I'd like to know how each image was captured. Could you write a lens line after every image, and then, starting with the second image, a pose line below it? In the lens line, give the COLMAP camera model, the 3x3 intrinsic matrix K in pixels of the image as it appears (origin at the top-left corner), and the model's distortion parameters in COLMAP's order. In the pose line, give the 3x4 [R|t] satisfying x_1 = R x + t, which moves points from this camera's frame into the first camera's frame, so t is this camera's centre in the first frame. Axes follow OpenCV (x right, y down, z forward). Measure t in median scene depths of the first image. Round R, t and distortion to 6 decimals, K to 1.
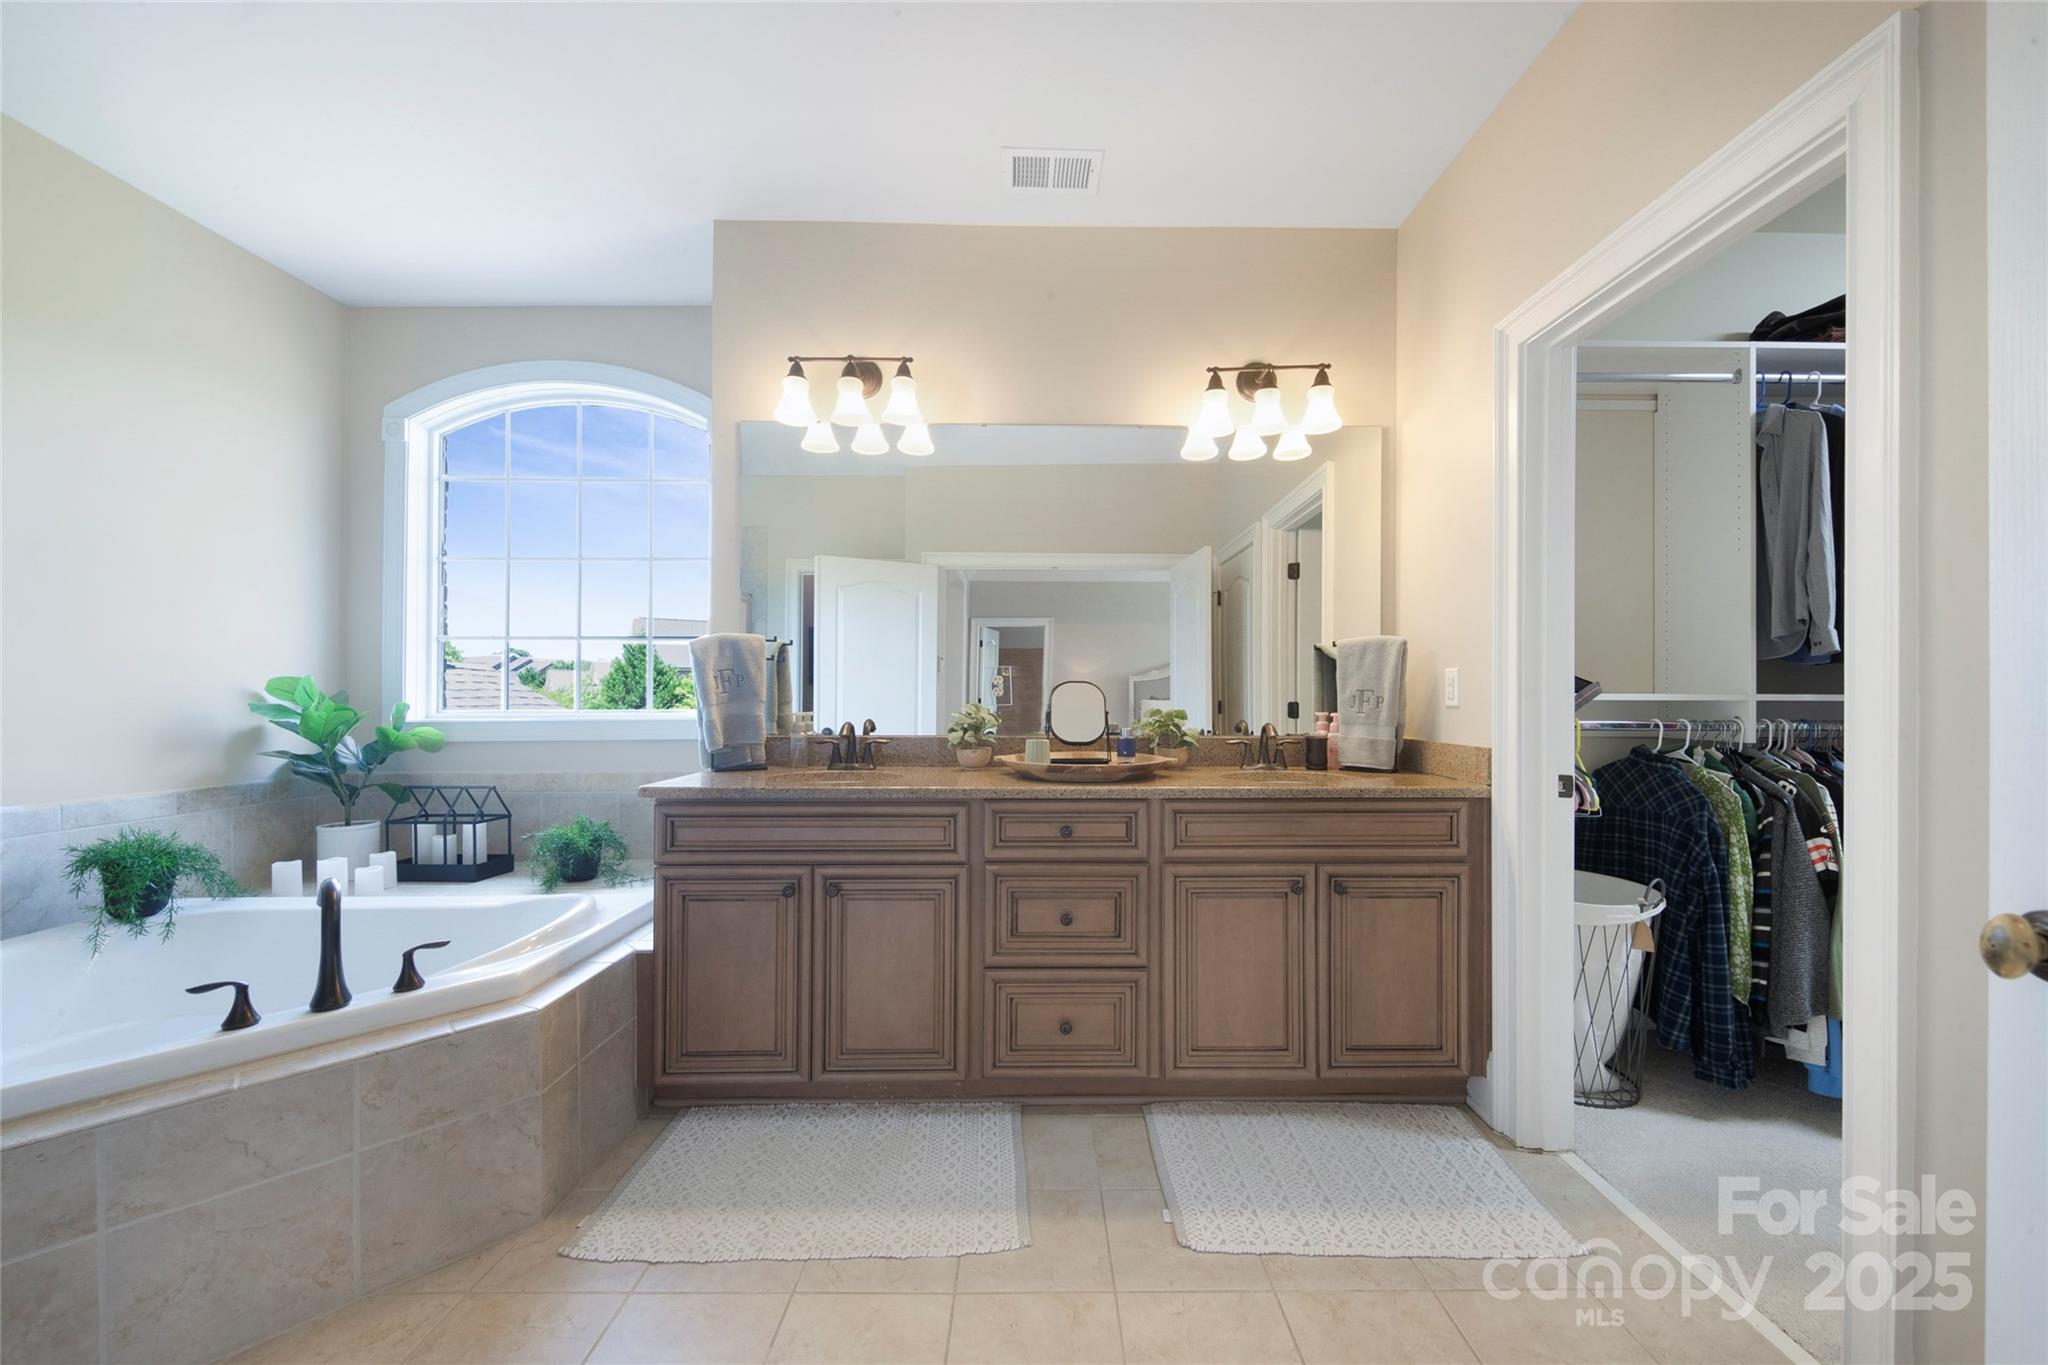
lens RADIAL K [[743.6, 0, 1028.3], [0, 743.6, 688.8], [0, 0, 1]] dist [-0.007912, -0.000654]
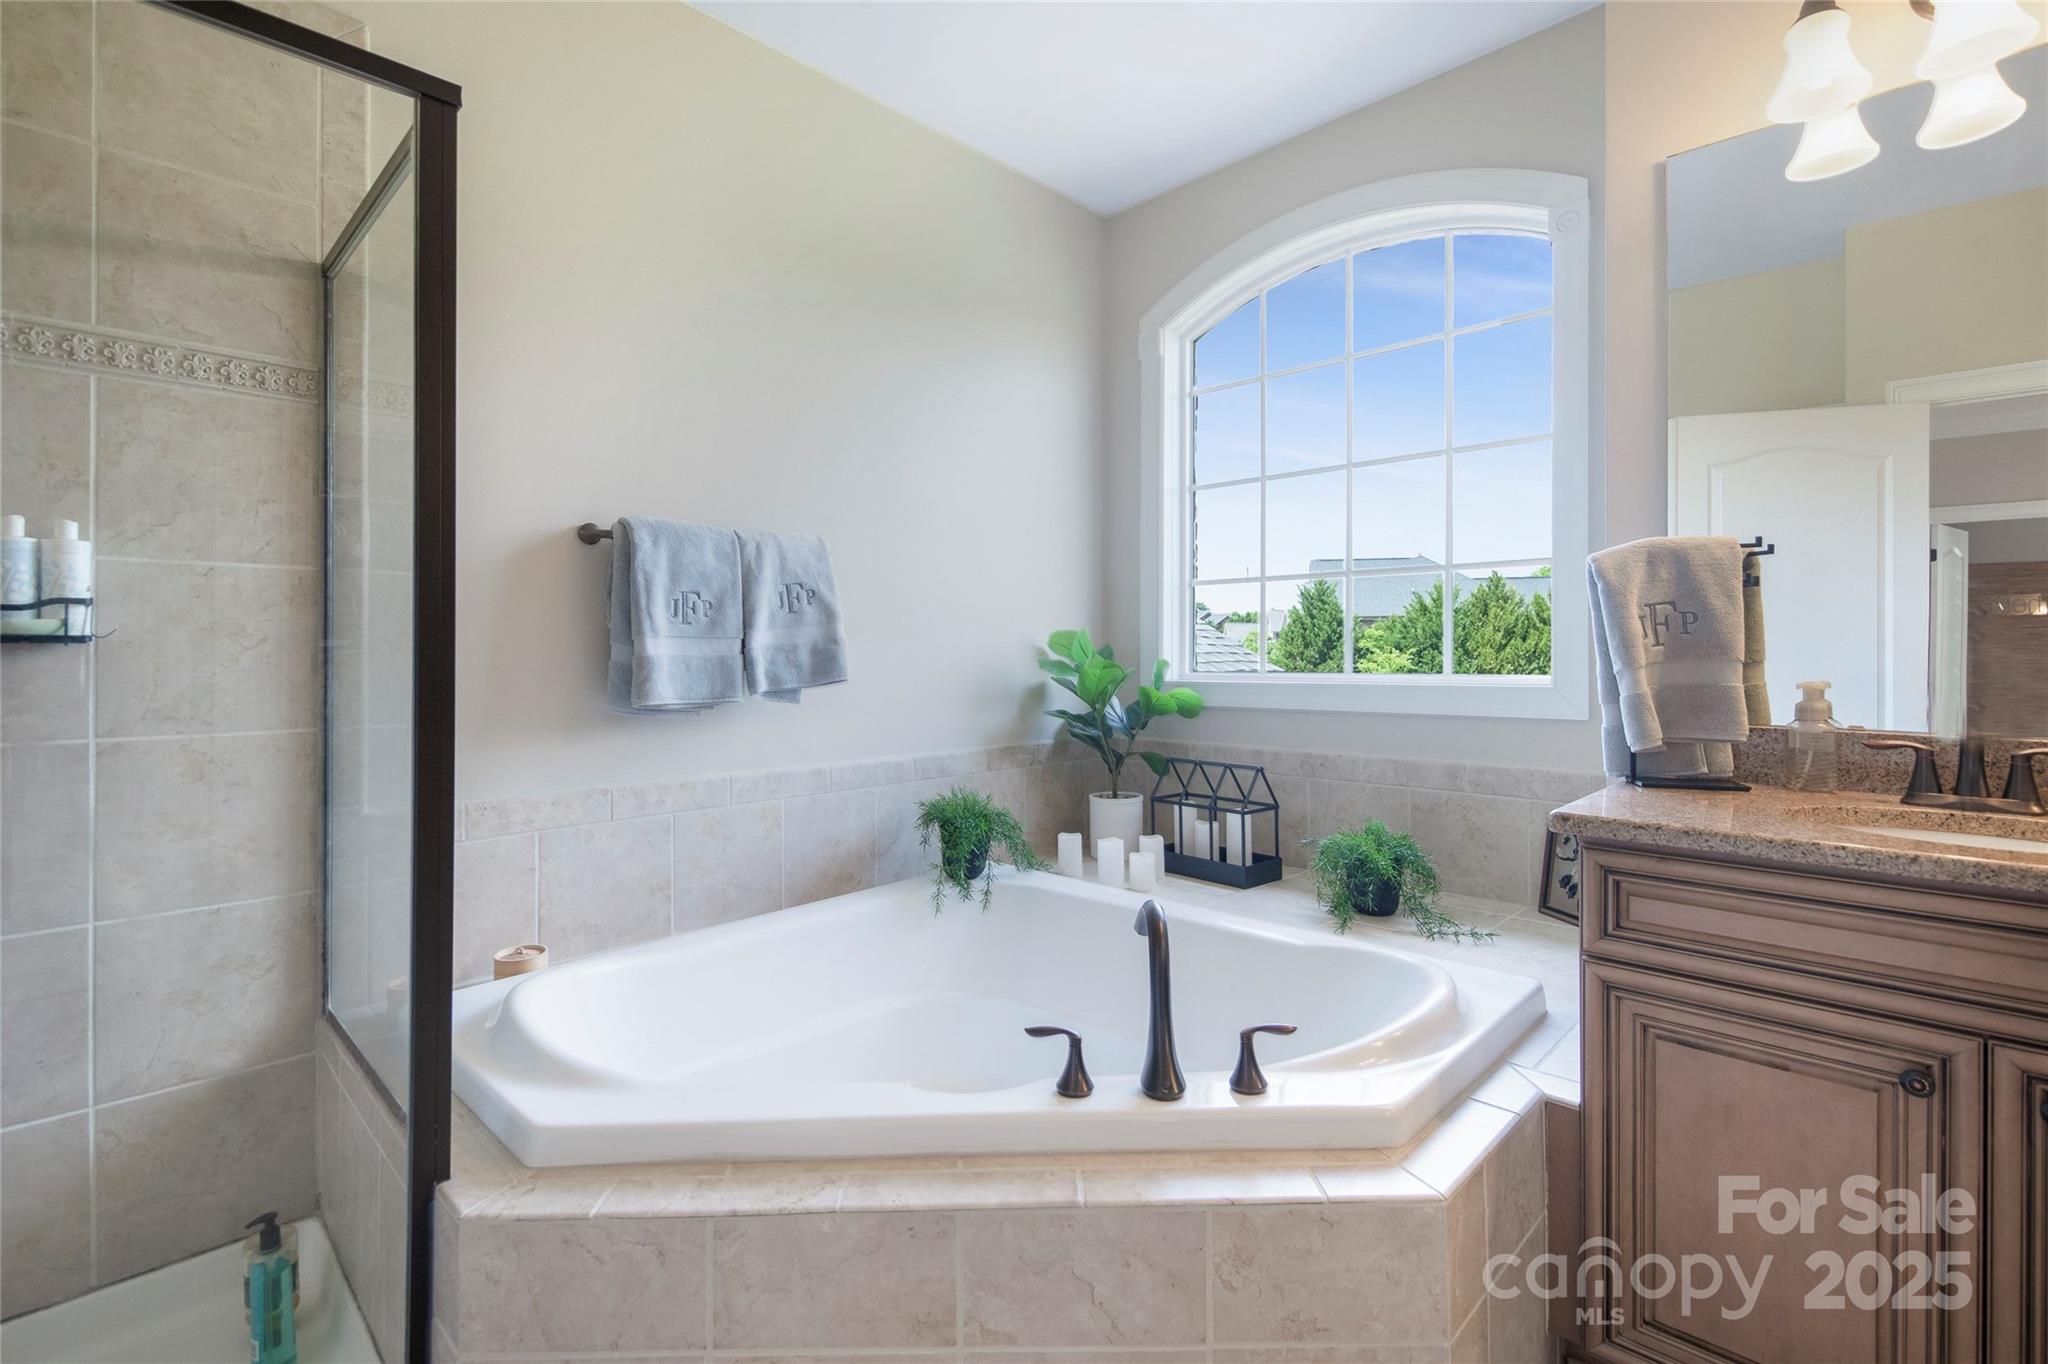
lens RADIAL K [[927.1, 0, 1028.3], [0, 927.1, 641.9], [0, 0, 1]] dist [-0.001079, -0.000102]
pose [[0.703746, -0.005880, -0.710427, -0.218013], [0.006727, 0.999976, -0.001612, -0.000658], [0.710420, -0.003645, 0.703769, 0.152304]]
